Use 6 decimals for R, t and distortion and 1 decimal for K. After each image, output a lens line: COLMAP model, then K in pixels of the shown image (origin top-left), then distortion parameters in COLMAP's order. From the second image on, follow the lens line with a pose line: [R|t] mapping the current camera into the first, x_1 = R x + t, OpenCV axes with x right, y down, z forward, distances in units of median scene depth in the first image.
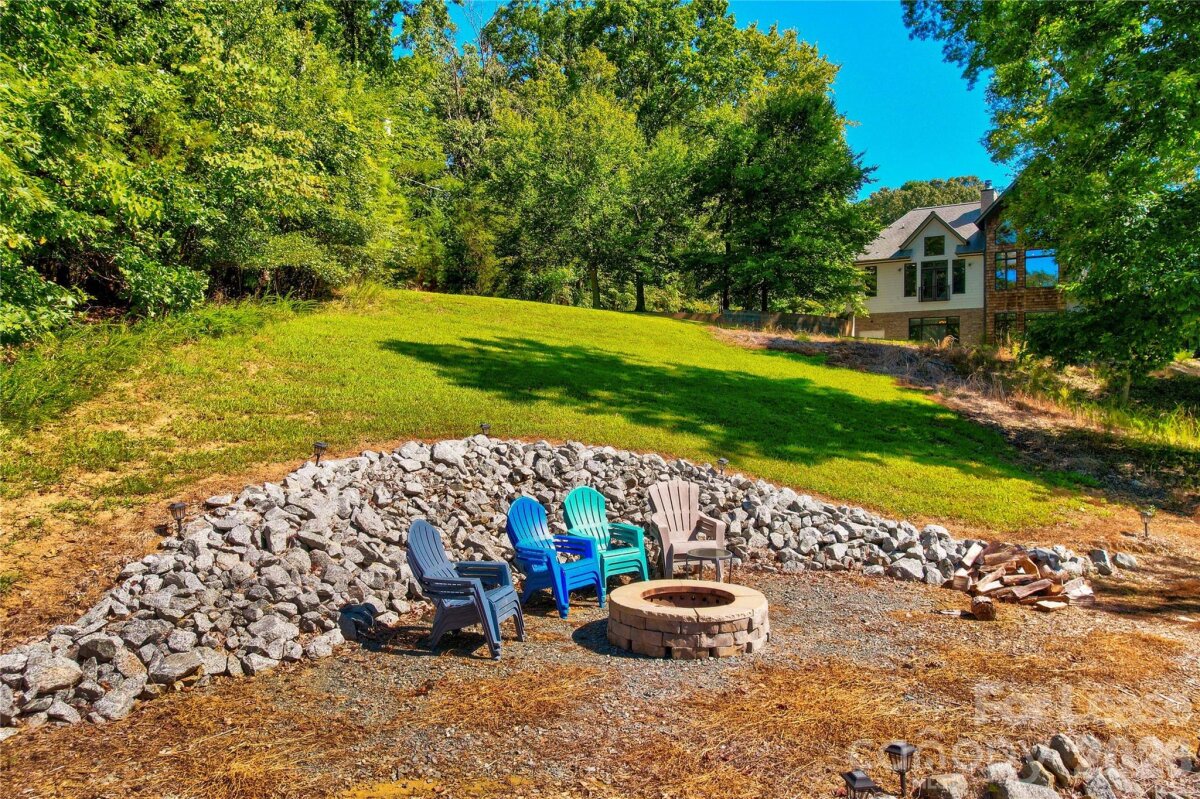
lens RADIAL K [[768.6, 0, 600.0], [0, 768.6, 399.5], [0, 0, 1]] dist [-0.002410, -0.000181]
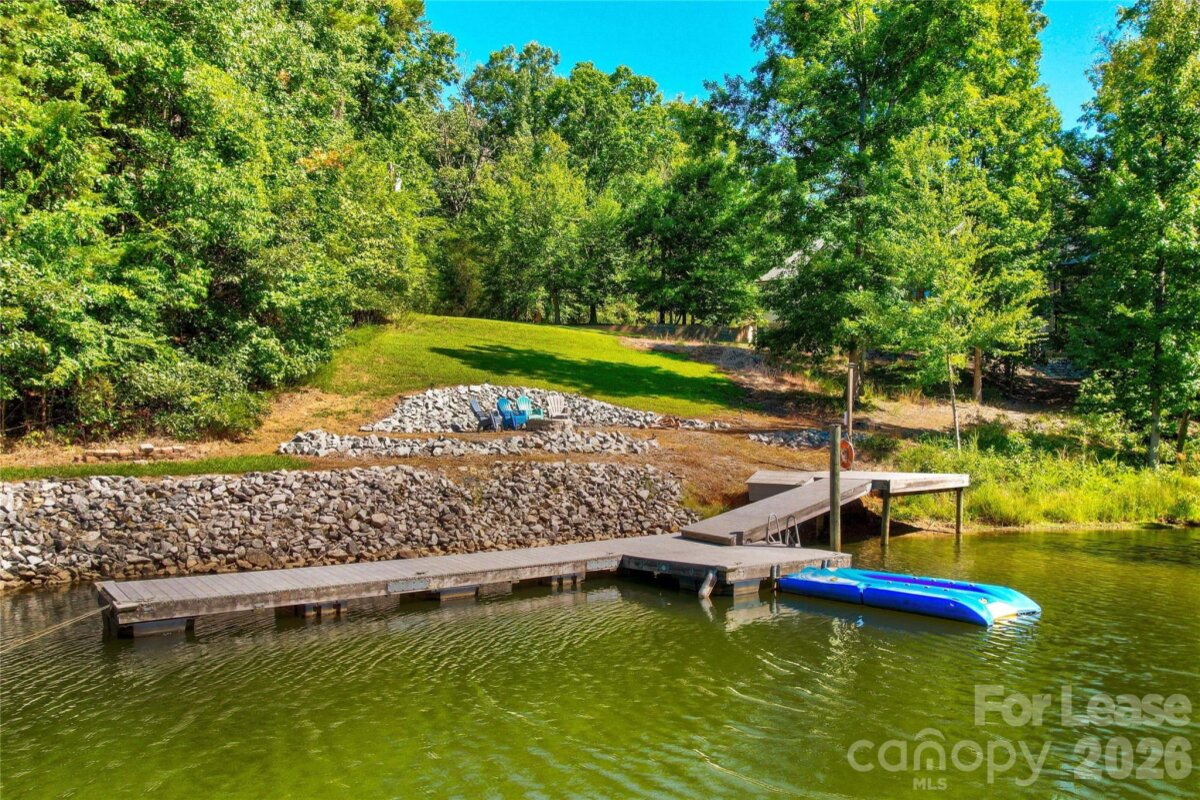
lens RADIAL K [[755.4, 0, 600.0], [0, 755.4, 400.0], [0, 0, 1]] dist [0.049530, 0.000006]
pose [[0.999525, -0.010739, 0.028887, 0.064109], [0.010897, 0.999926, -0.005325, 0.049494], [-0.028827, 0.005638, 0.999569, -0.648414]]
